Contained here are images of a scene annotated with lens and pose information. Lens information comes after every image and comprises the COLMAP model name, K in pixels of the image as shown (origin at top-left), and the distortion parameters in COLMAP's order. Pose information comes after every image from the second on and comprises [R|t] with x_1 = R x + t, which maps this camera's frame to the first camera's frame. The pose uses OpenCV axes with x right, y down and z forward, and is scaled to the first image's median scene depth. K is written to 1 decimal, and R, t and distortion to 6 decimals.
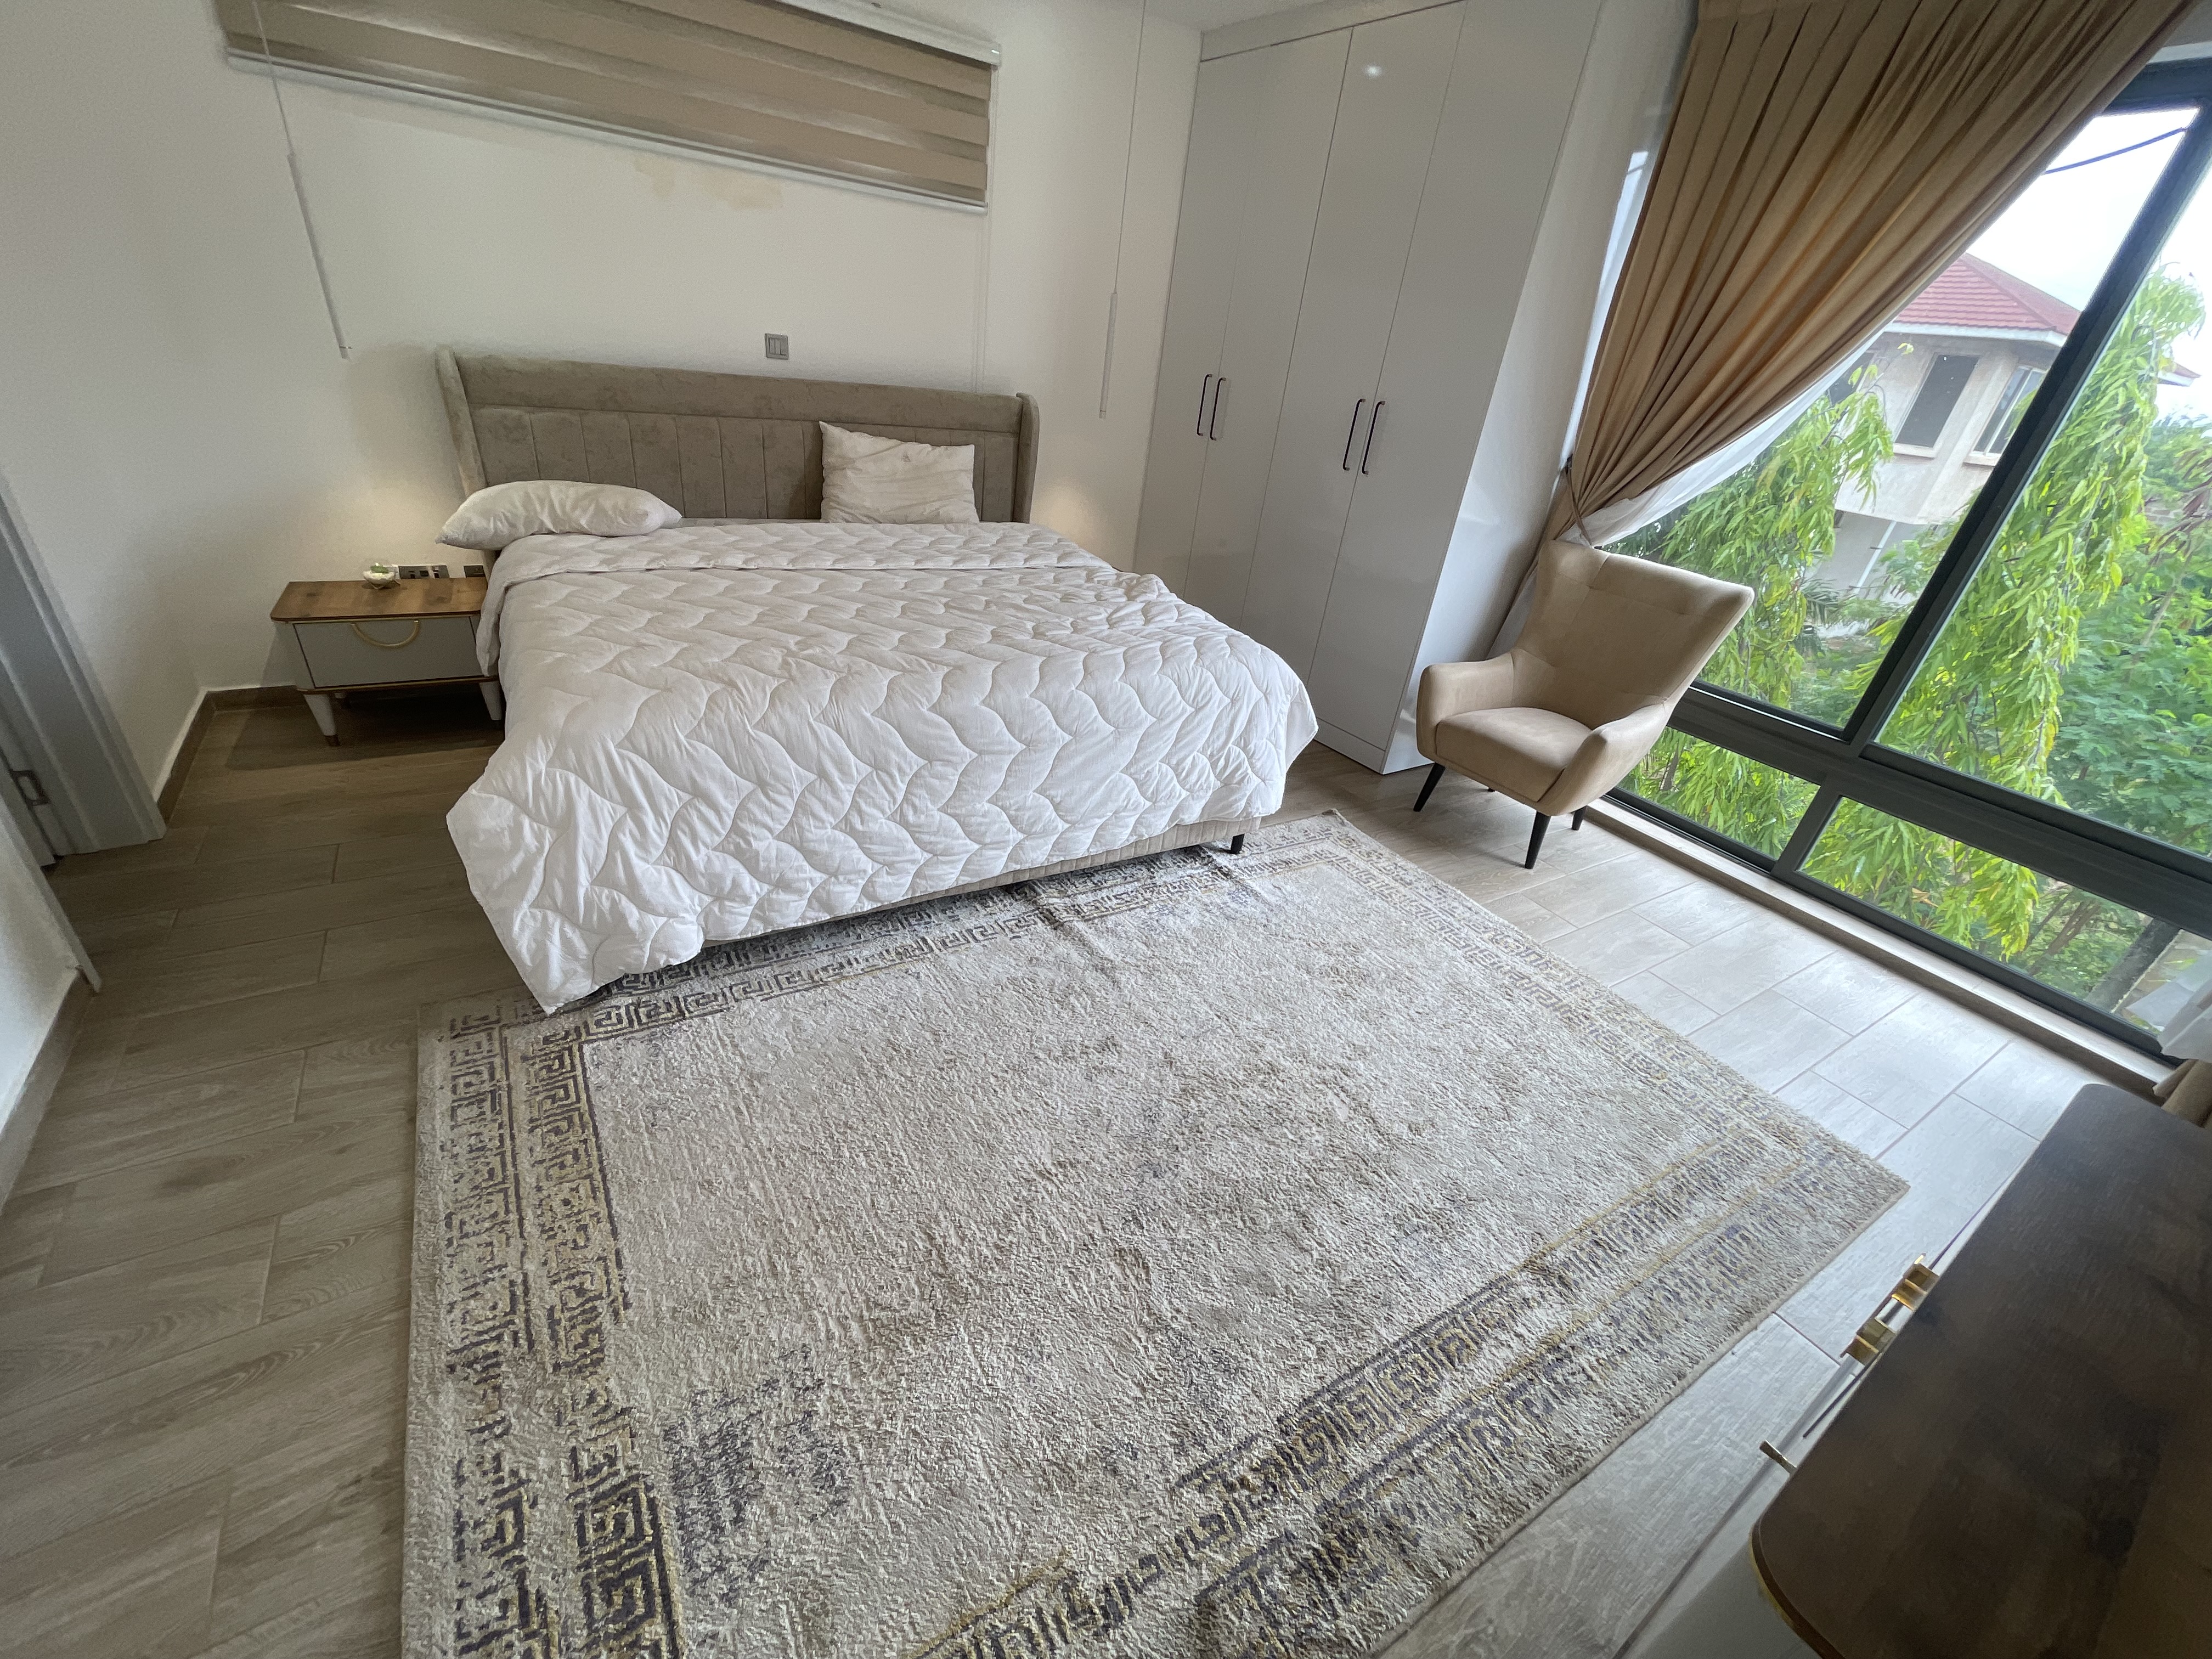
lens RADIAL K [[902.3, 0, 1095.6], [0, 902.3, 829.0], [0, 0, 1]] dist [-0.003203, 0.001523]
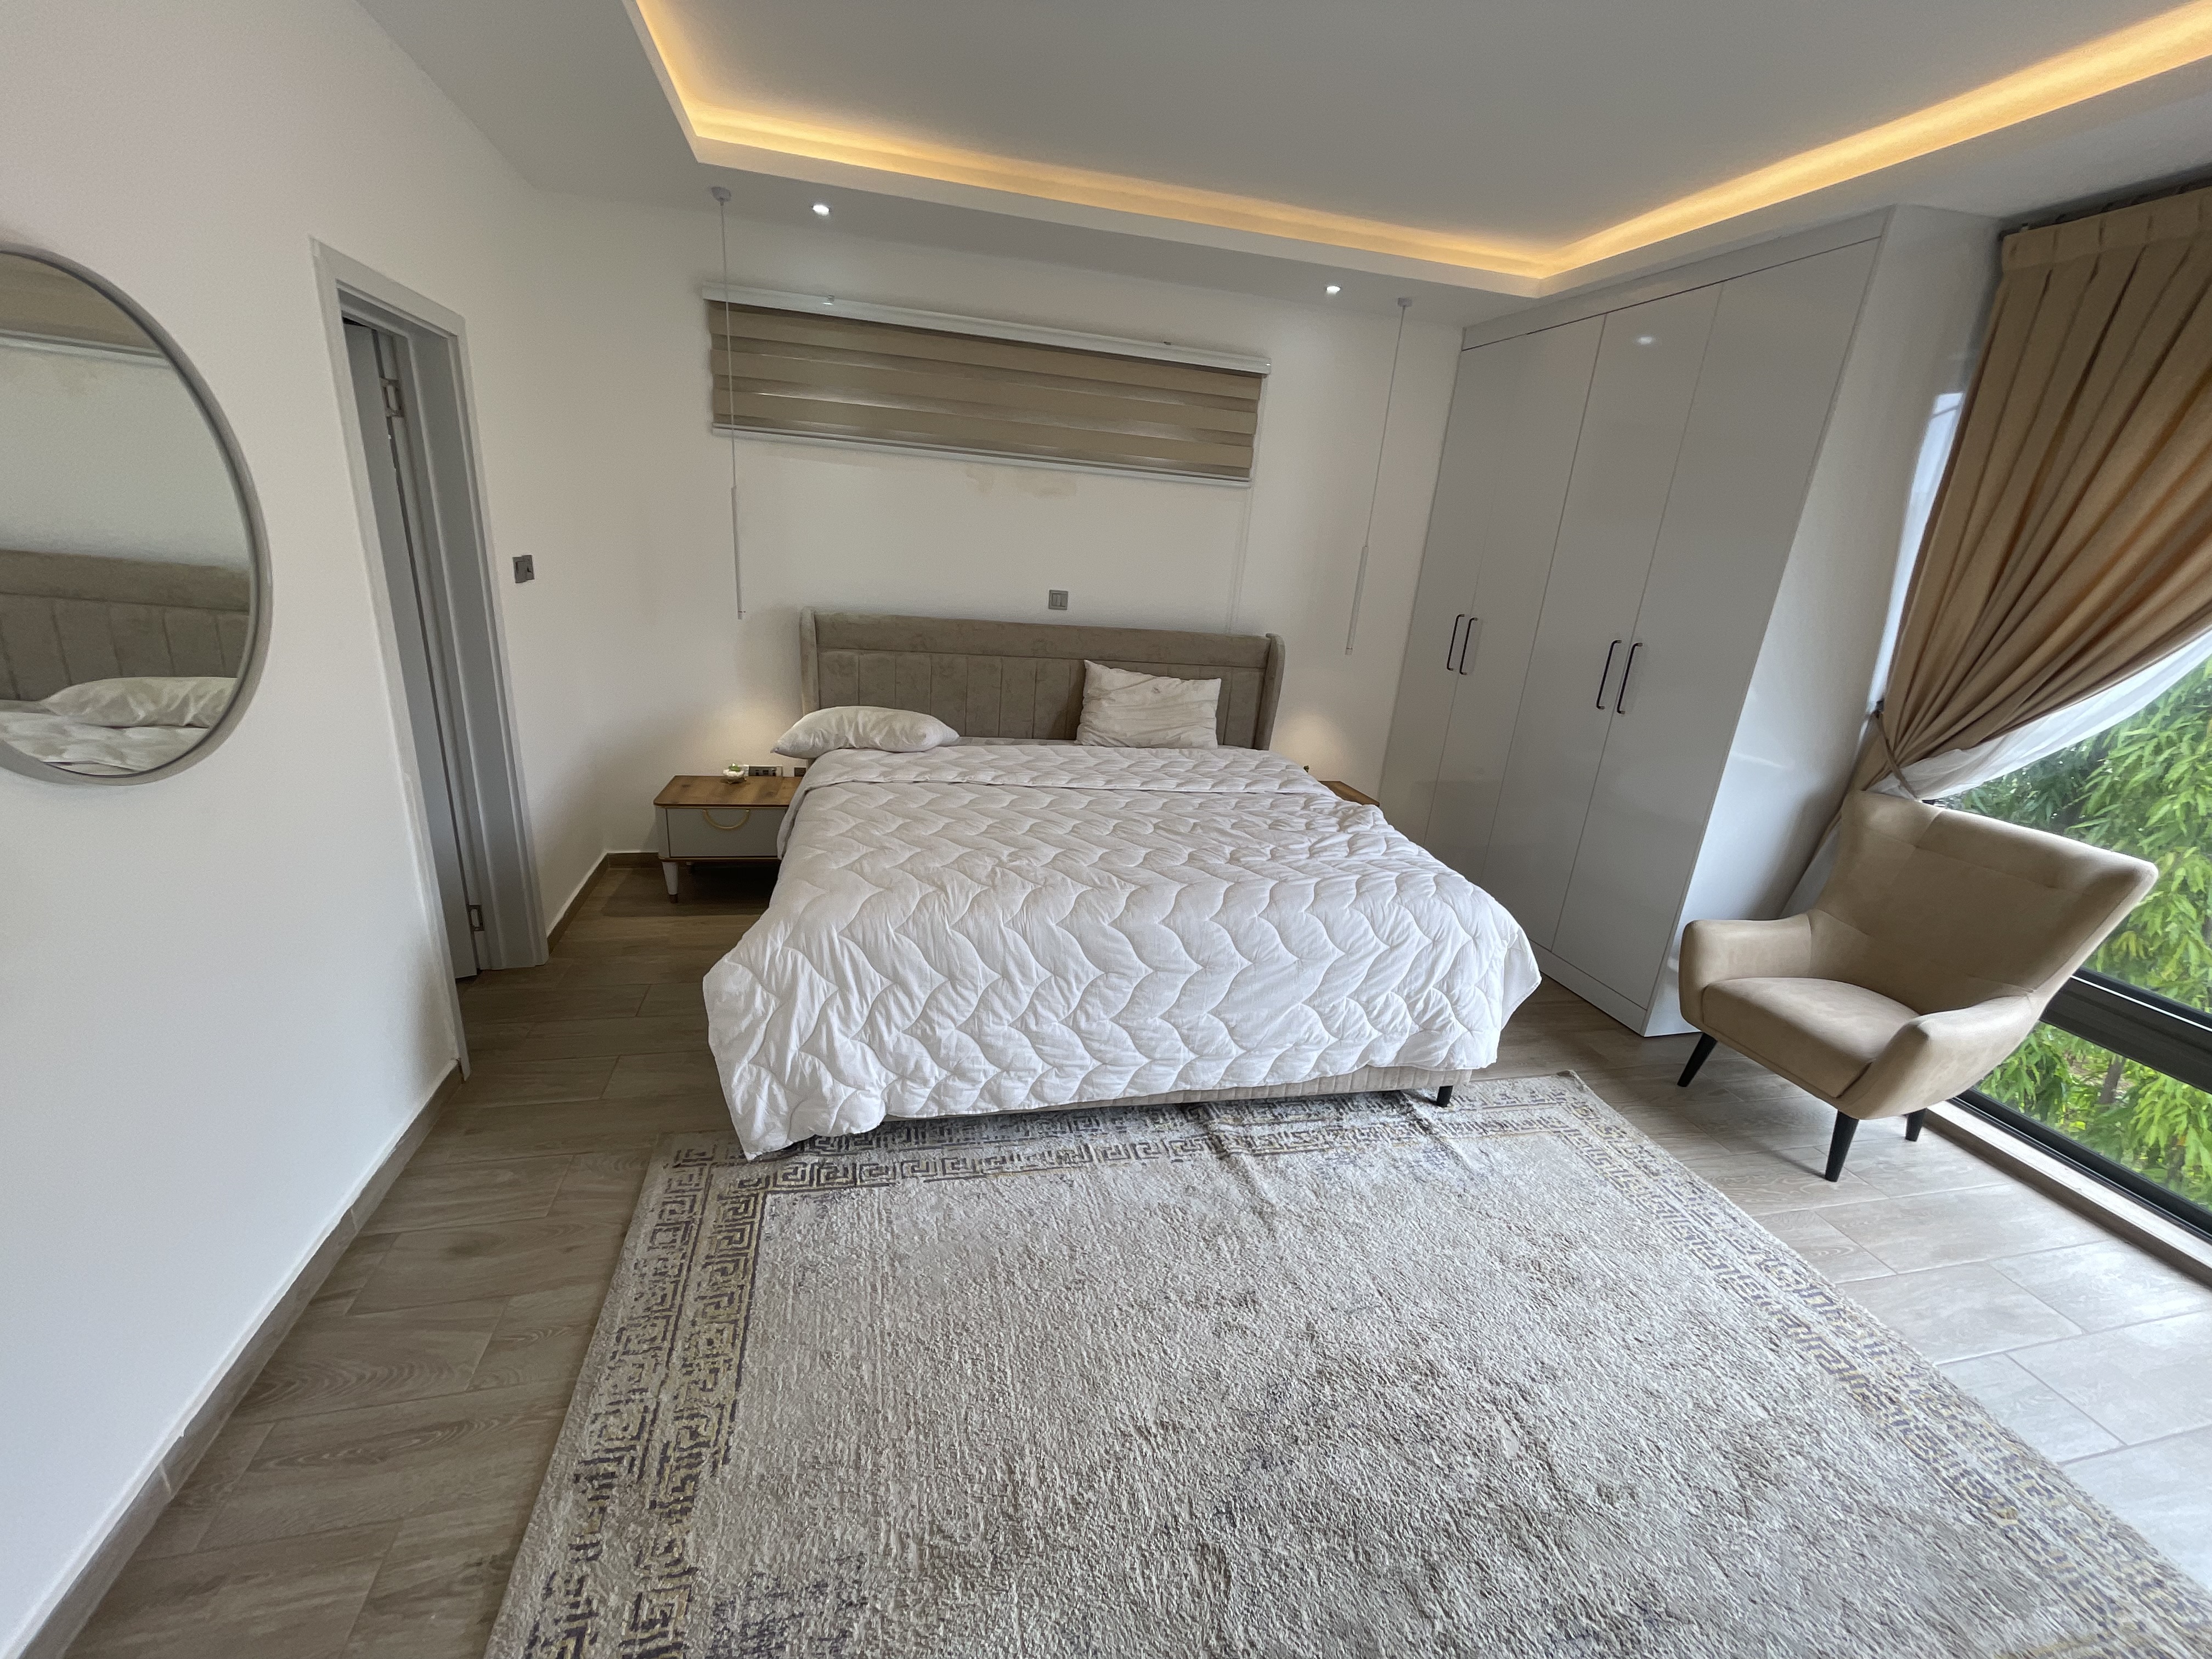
lens RADIAL K [[902.3, 0, 1103.8], [0, 902.3, 827.6], [0, 0, 1]] dist [-0.003203, 0.001523]
pose [[0.948788, 0.063093, -0.309550, 0.123949], [-0.127869, 0.972698, -0.193668, -0.034065], [0.288880, 0.223332, 0.930952, -0.021829]]
